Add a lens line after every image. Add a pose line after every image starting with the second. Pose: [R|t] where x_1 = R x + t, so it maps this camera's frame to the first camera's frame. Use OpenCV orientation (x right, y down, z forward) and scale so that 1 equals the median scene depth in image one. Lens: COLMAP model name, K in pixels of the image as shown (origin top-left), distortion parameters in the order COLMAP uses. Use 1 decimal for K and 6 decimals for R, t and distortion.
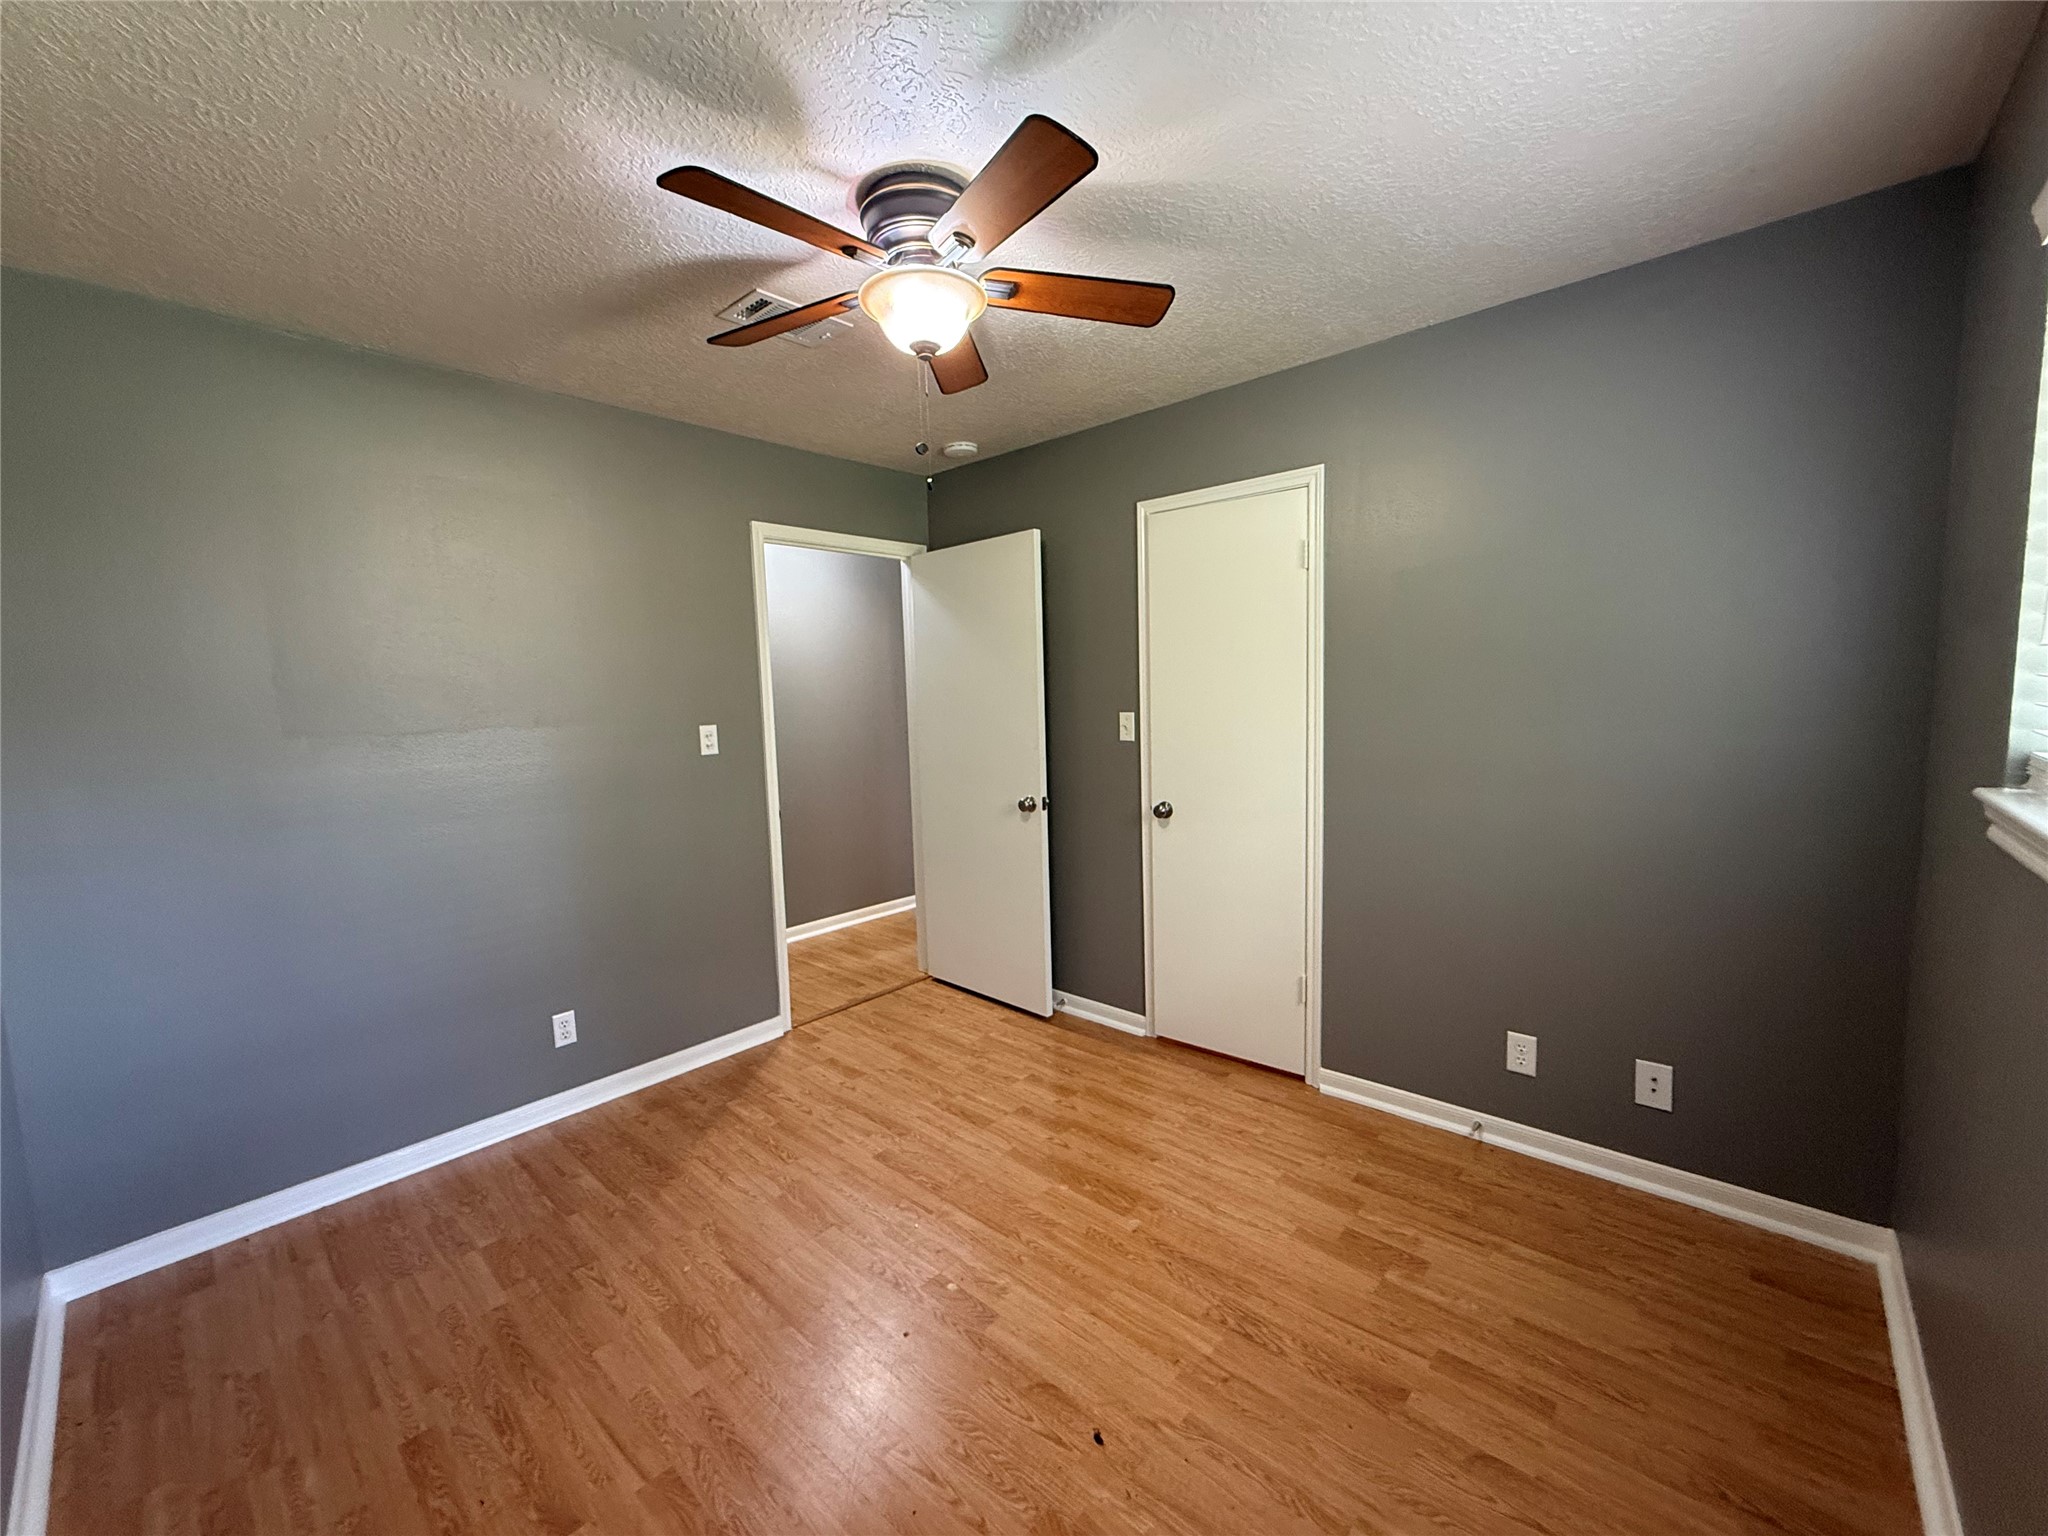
lens RADIAL K [[817.8, 0, 1020.7], [0, 817.8, 769.1], [0, 0, 1]] dist [0.001275, -0.000667]
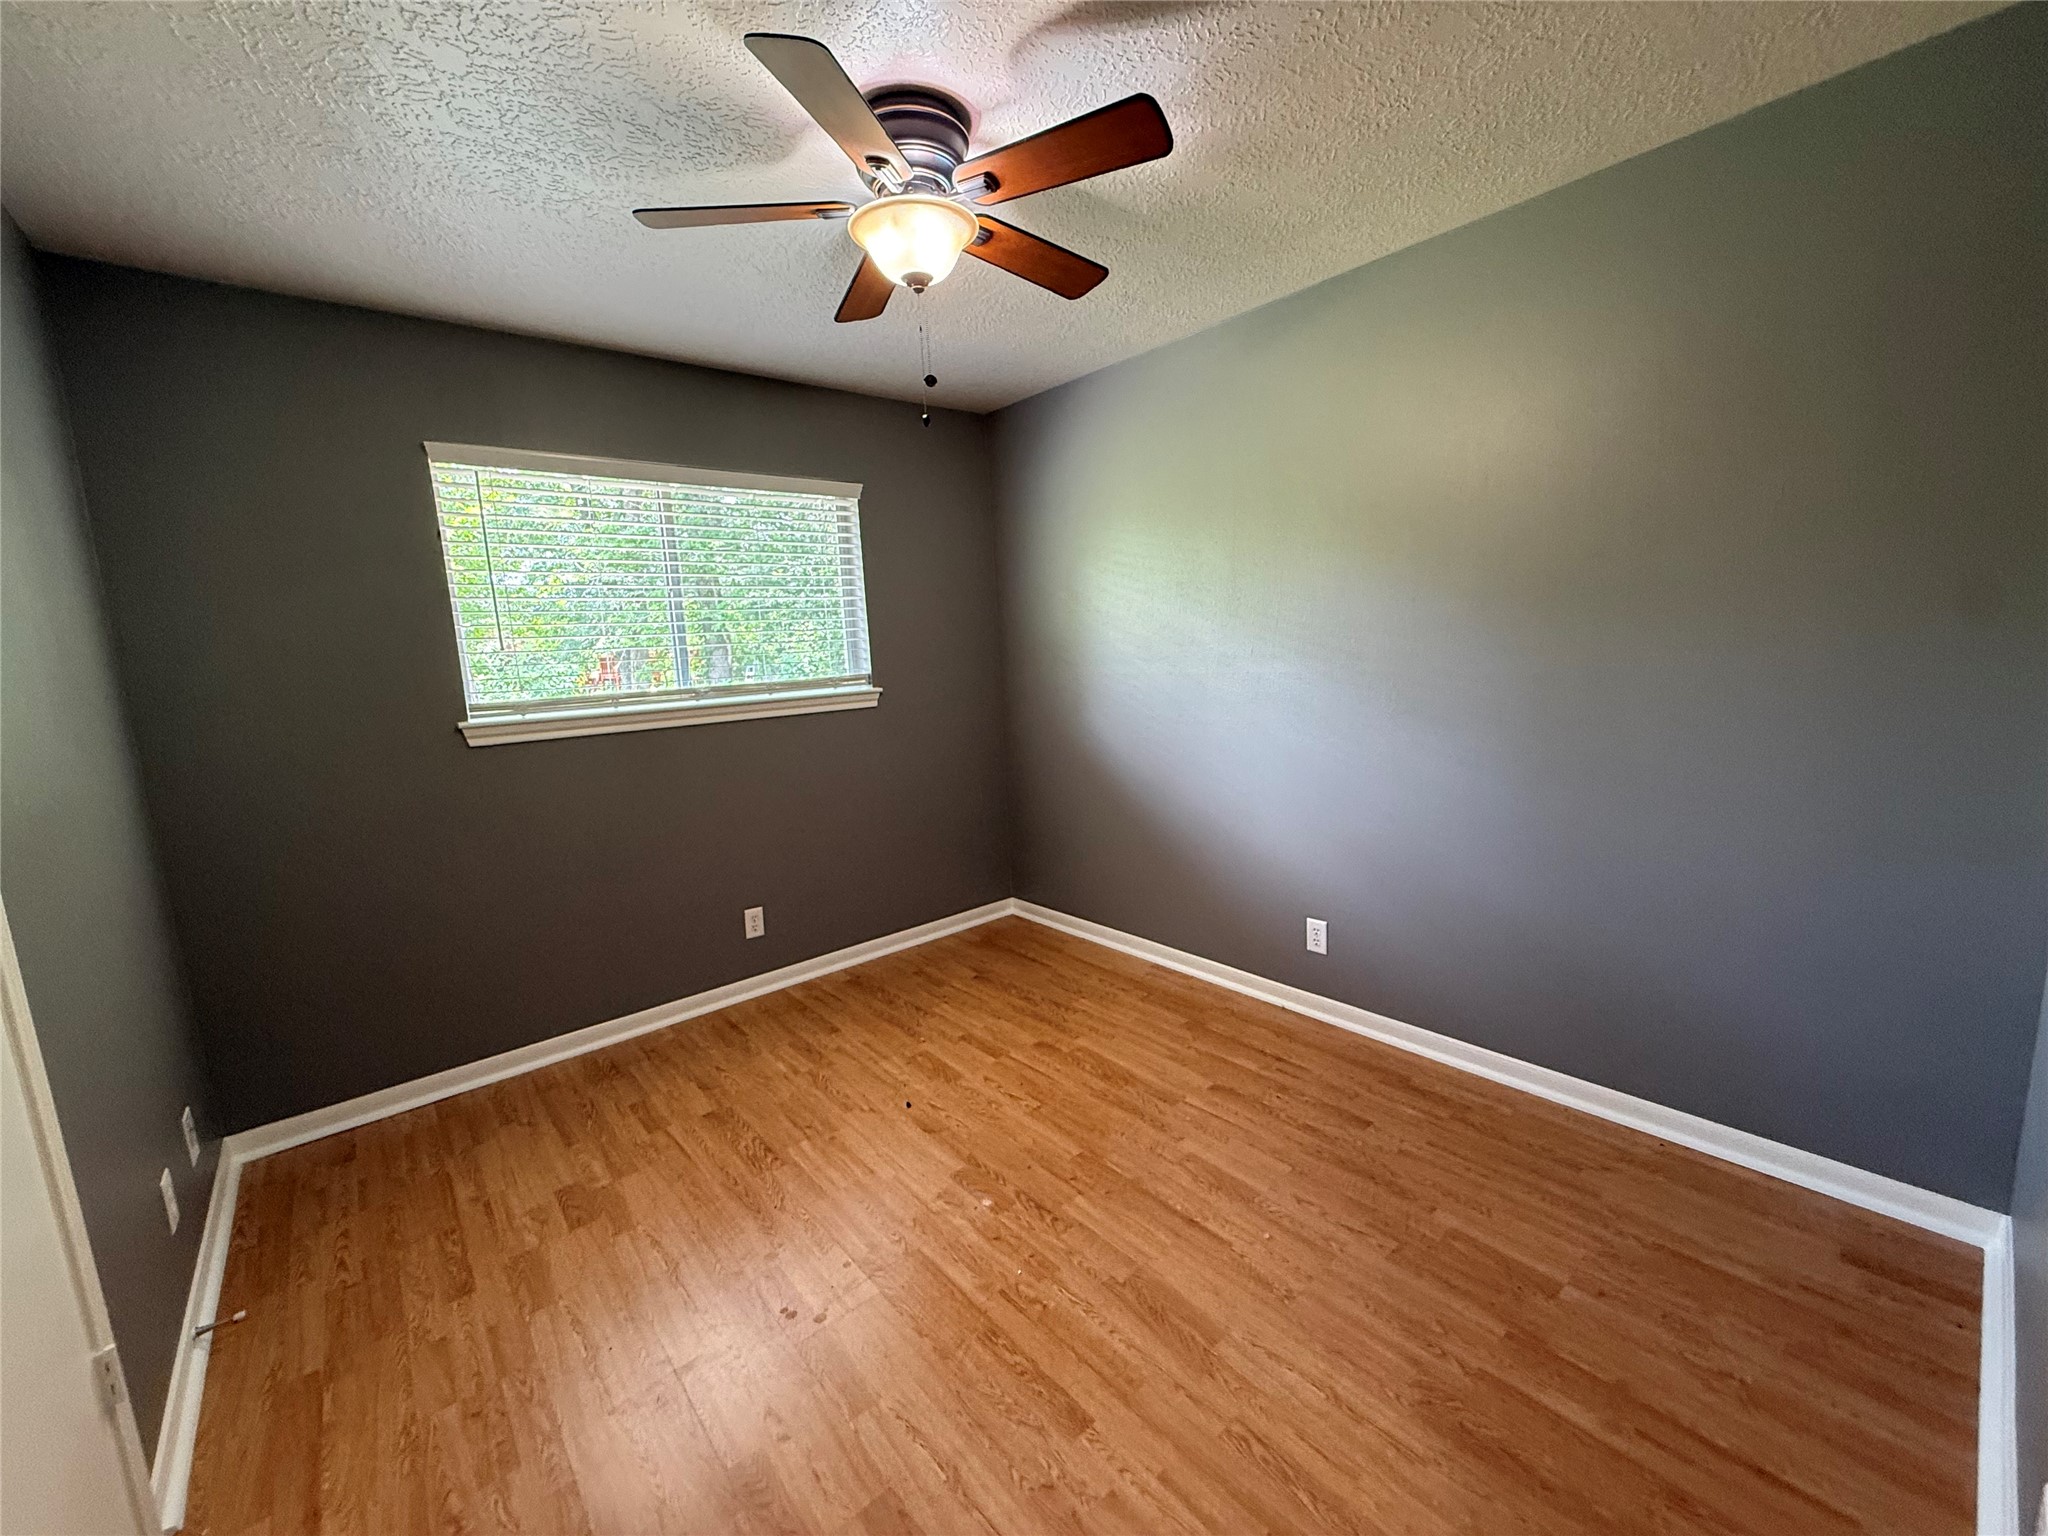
lens RADIAL K [[817.8, 0, 1020.7], [0, 817.8, 769.1], [0, 0, 1]] dist [0.001275, -0.000667]
pose [[-0.988479, 0.060301, 0.138828, -0.297803], [0.093280, 0.965026, 0.244999, -0.149292], [-0.119199, 0.255126, -0.959532, 1.809585]]
